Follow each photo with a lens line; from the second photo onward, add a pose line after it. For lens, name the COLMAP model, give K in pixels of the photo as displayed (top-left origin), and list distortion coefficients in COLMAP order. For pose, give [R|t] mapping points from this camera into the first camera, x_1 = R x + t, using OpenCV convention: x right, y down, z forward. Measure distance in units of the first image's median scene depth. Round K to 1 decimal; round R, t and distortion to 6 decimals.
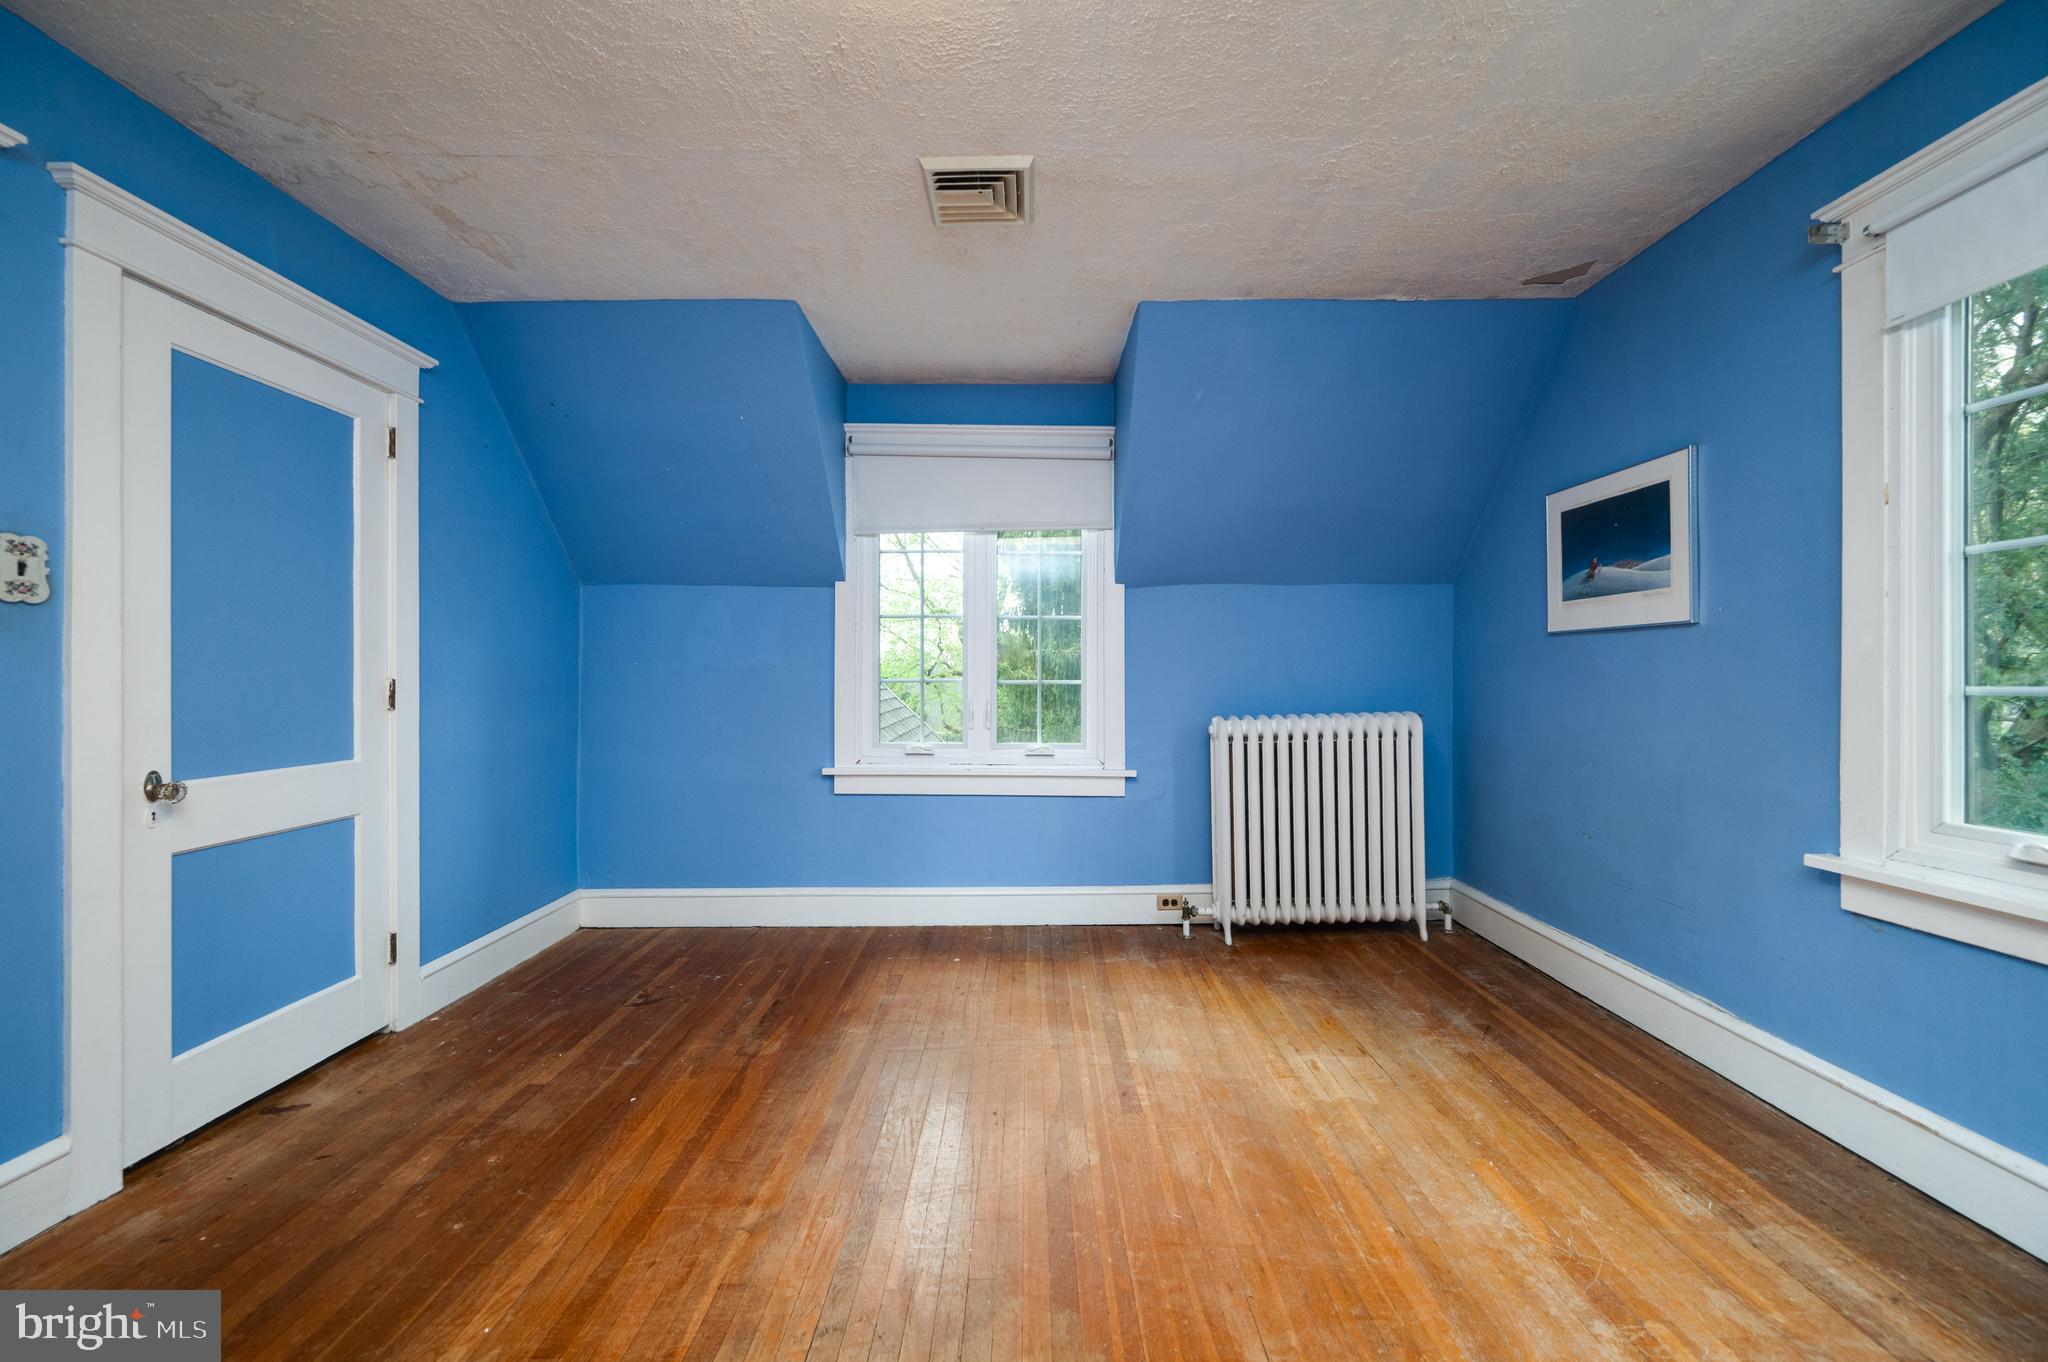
lens RADIAL K [[803.4, 0, 1032.3], [0, 803.4, 683.5], [0, 0, 1]] dist [-0.001008, -0.000611]
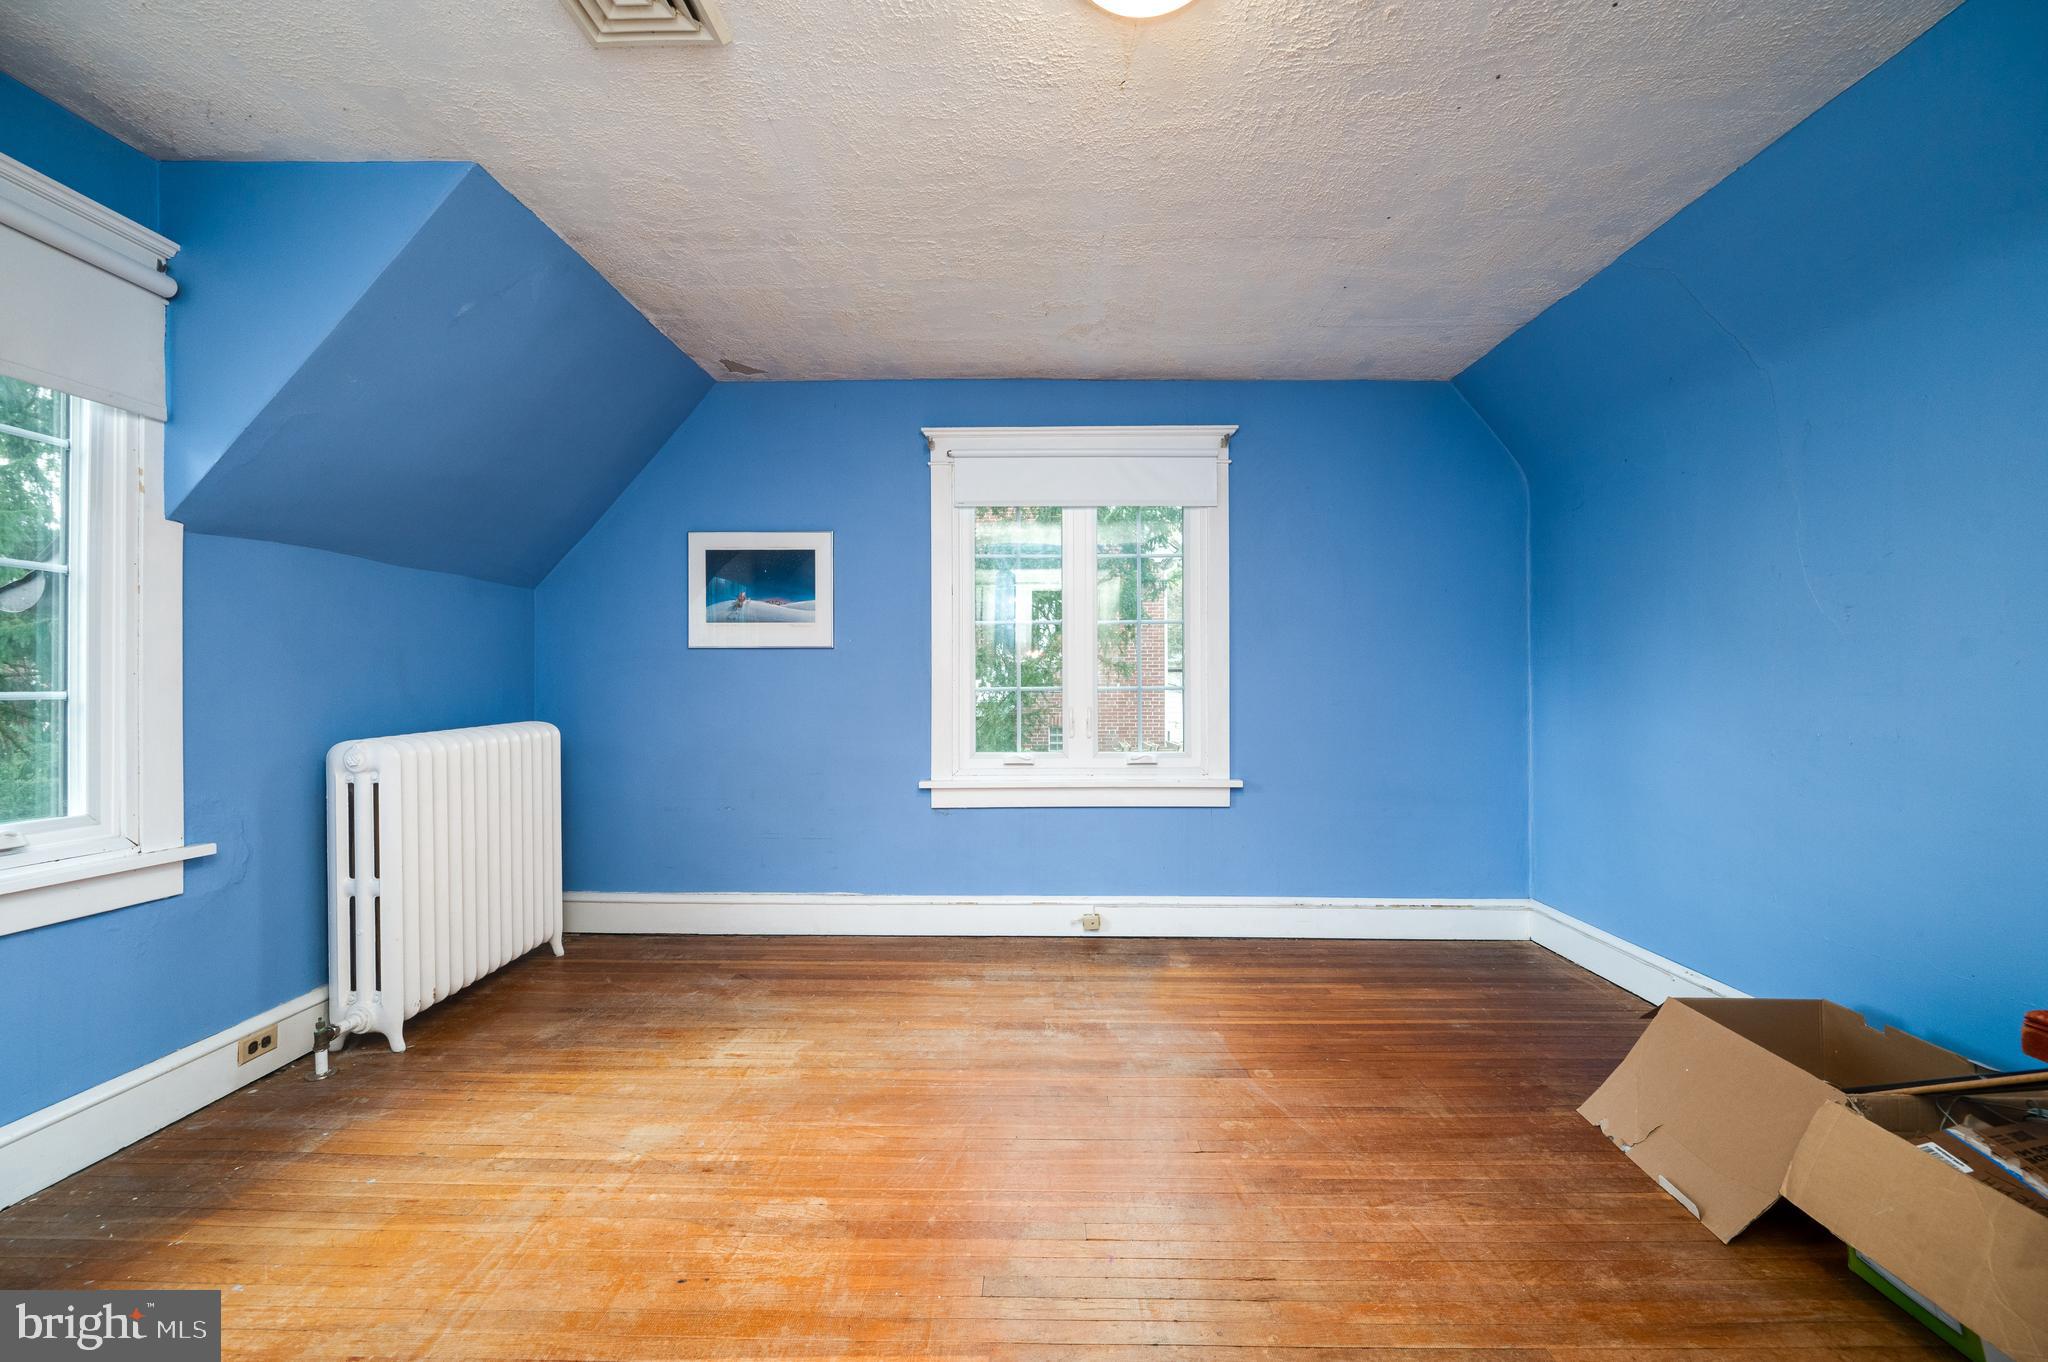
lens RADIAL K [[803.4, 0, 1032.3], [0, 803.4, 683.5], [0, 0, 1]] dist [-0.001008, -0.000611]
pose [[0.021161, -0.000052, 0.999776, -0.628117], [0.012392, 0.999923, -0.000210, -0.002918], [-0.999699, 0.012394, 0.021160, 0.538004]]
